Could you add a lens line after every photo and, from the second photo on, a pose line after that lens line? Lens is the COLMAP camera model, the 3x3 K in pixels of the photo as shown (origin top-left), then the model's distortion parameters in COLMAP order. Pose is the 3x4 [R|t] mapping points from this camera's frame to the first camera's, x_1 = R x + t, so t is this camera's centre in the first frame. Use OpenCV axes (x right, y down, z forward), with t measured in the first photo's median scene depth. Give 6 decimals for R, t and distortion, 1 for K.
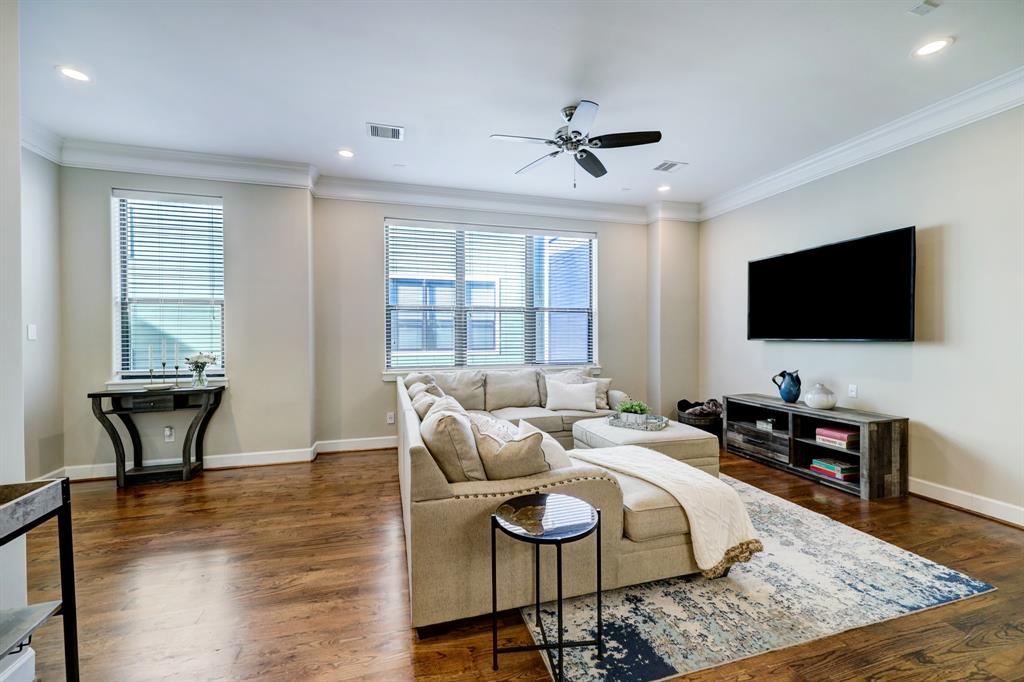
lens RADIAL K [[416.3, 0, 513.8], [0, 416.3, 340.3], [0, 0, 1]] dist [-0.000067, 0.001054]
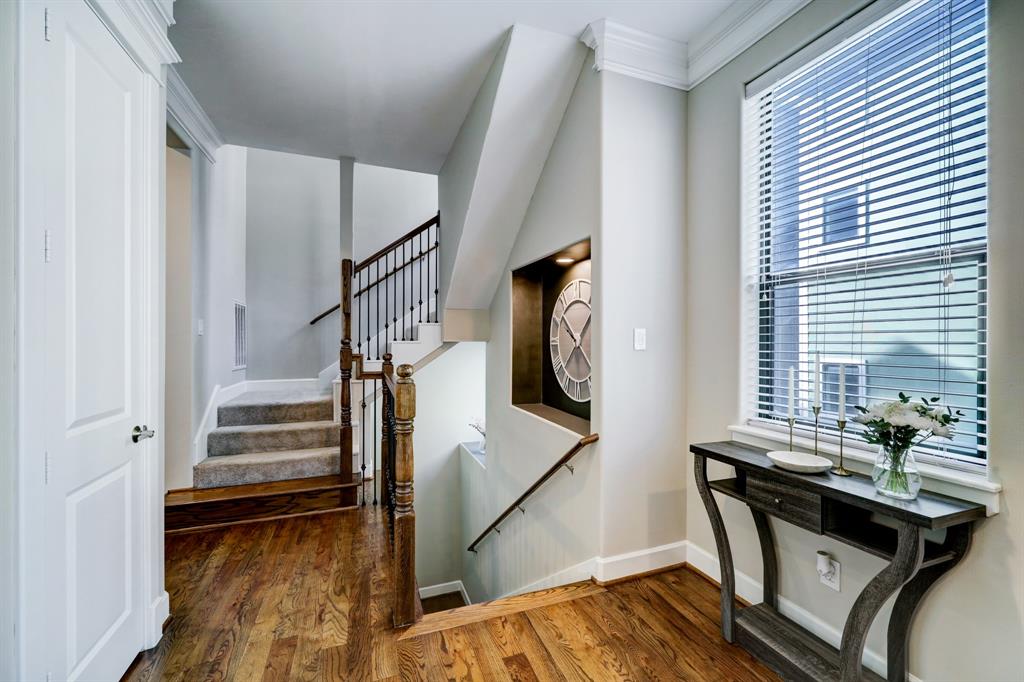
lens RADIAL K [[416.3, 0, 506.6], [0, 416.3, 336.6], [0, 0, 1]] dist [-0.000067, 0.001054]
pose [[0.056990, -0.004677, -0.998364, -0.415540], [-0.017488, 0.999831, -0.005682, -0.013785], [0.998222, 0.017783, 0.056899, 0.645840]]
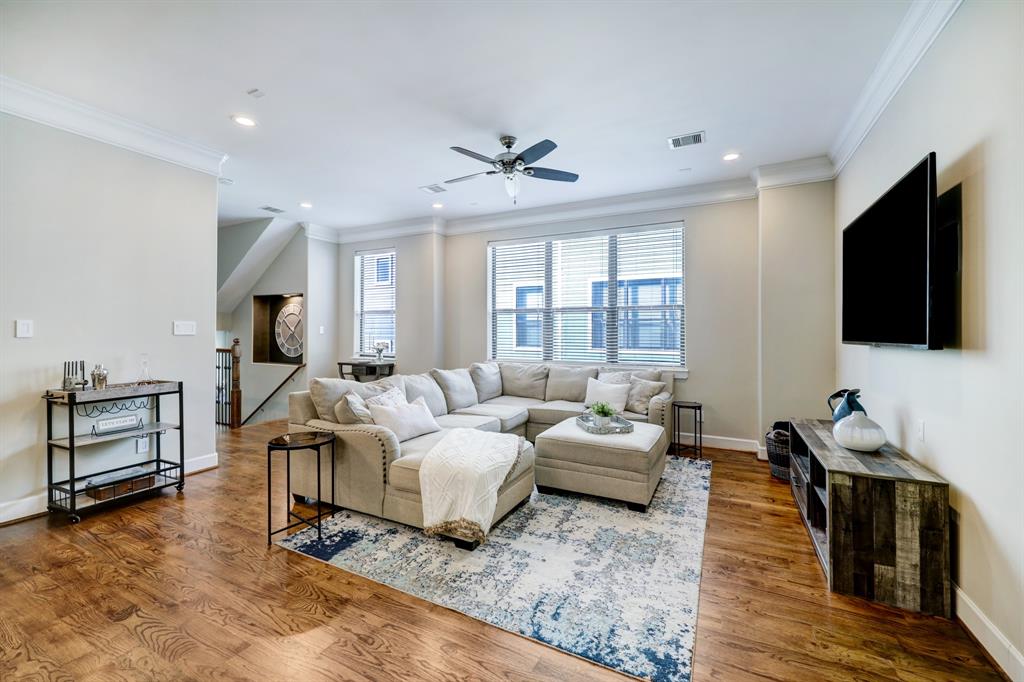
lens RADIAL K [[416.3, 0, 518.5], [0, 416.3, 333.7], [0, 0, 1]] dist [-0.000067, 0.001054]
pose [[0.730453, 0.008154, -0.682914, 0.802926], [-0.017086, 0.999834, -0.006338, -0.004636], [0.682749, 0.016298, 0.730471, 0.157199]]
